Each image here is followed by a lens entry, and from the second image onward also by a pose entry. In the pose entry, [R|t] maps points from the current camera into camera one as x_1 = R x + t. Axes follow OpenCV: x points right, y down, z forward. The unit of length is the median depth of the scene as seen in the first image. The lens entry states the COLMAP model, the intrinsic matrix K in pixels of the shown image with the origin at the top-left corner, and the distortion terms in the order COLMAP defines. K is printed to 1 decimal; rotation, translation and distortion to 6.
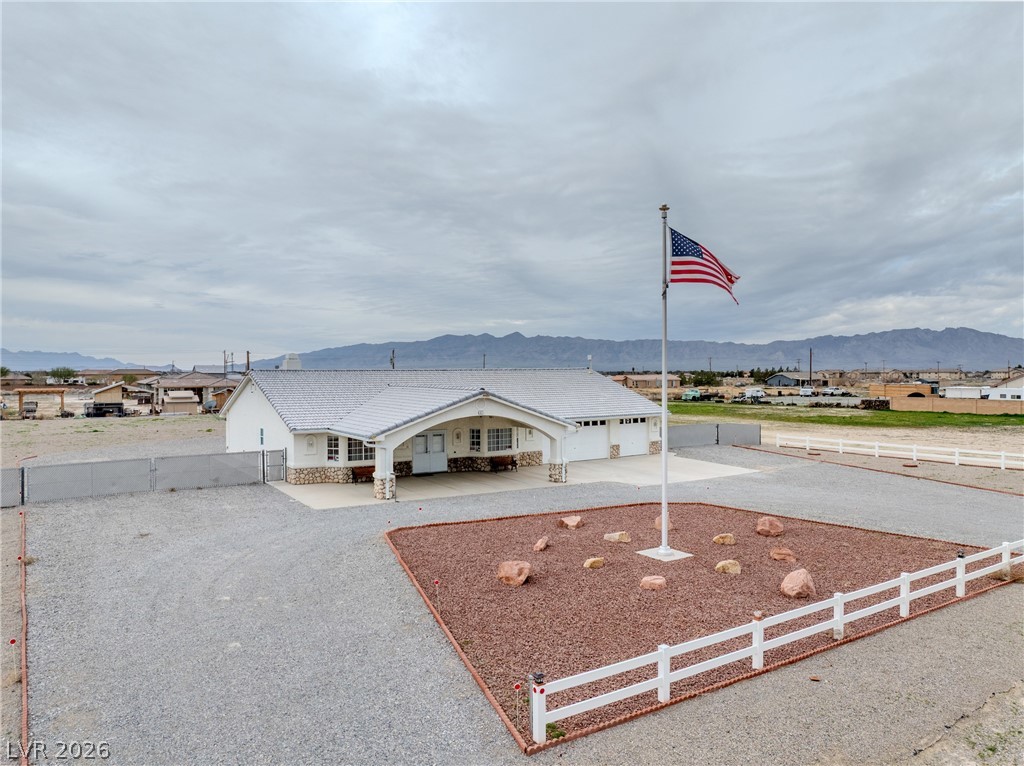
lens RADIAL K [[726.1, 0, 519.1], [0, 726.1, 379.0], [0, 0, 1]] dist [-0.031661, -0.007472]
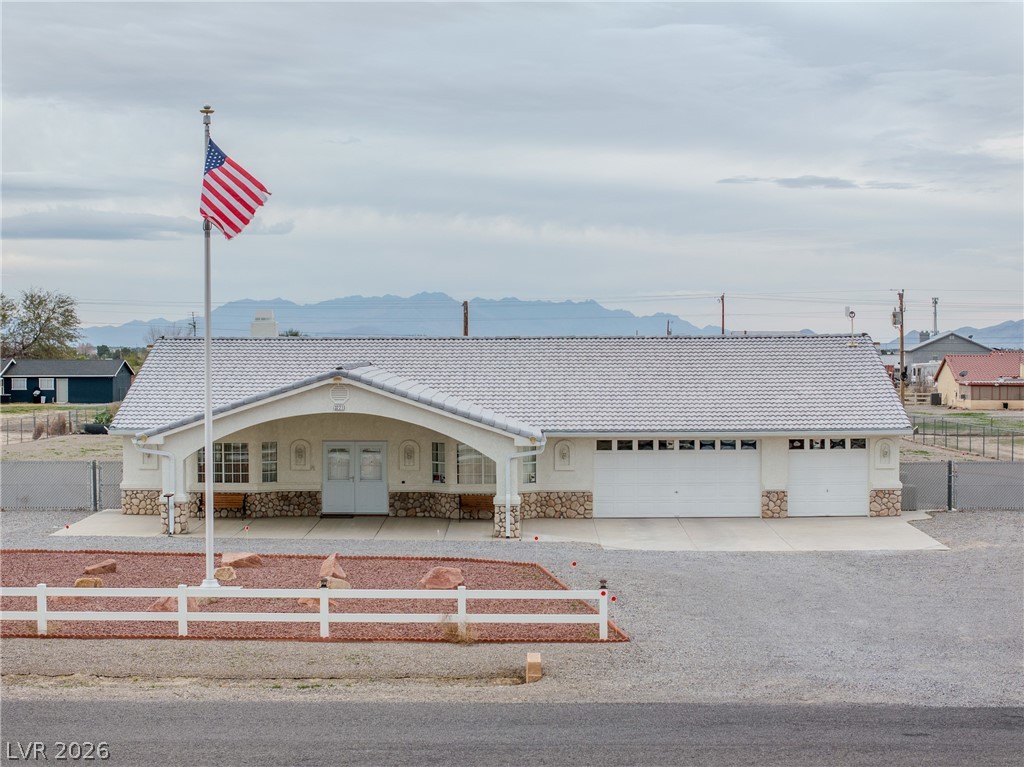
lens RADIAL K [[2081.4, 0, 509.8], [0, 2081.4, 382.6], [0, 0, 1]] dist [-0.088532, 0.000000]
pose [[0.828052, 0.010941, -0.560545, 0.894888], [-0.007629, 0.999937, 0.008248, 0.008963], [0.560600, -0.002553, 0.828083, -0.302842]]
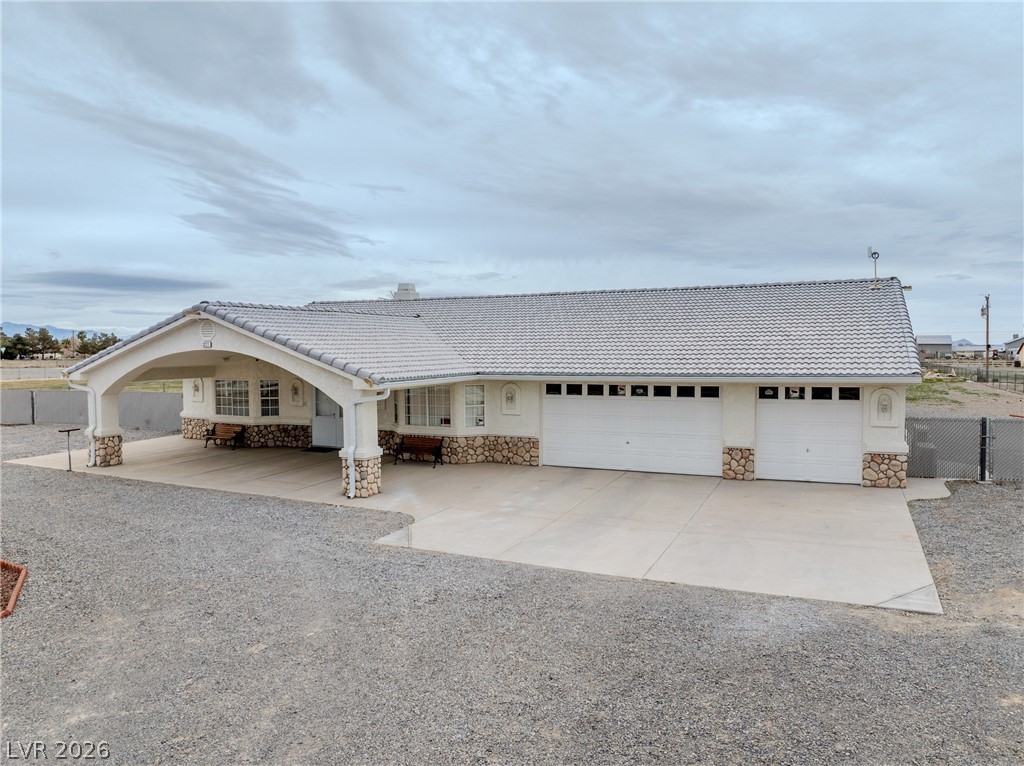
lens RADIAL K [[726.1, 0, 510.5], [0, 726.1, 368.2], [0, 0, 1]] dist [-0.031661, -0.007472]
pose [[0.524751, 0.023644, -0.850928, 0.480343], [-0.006969, 0.999700, 0.023480, 0.043243], [0.851227, -0.006391, 0.524758, 0.785017]]
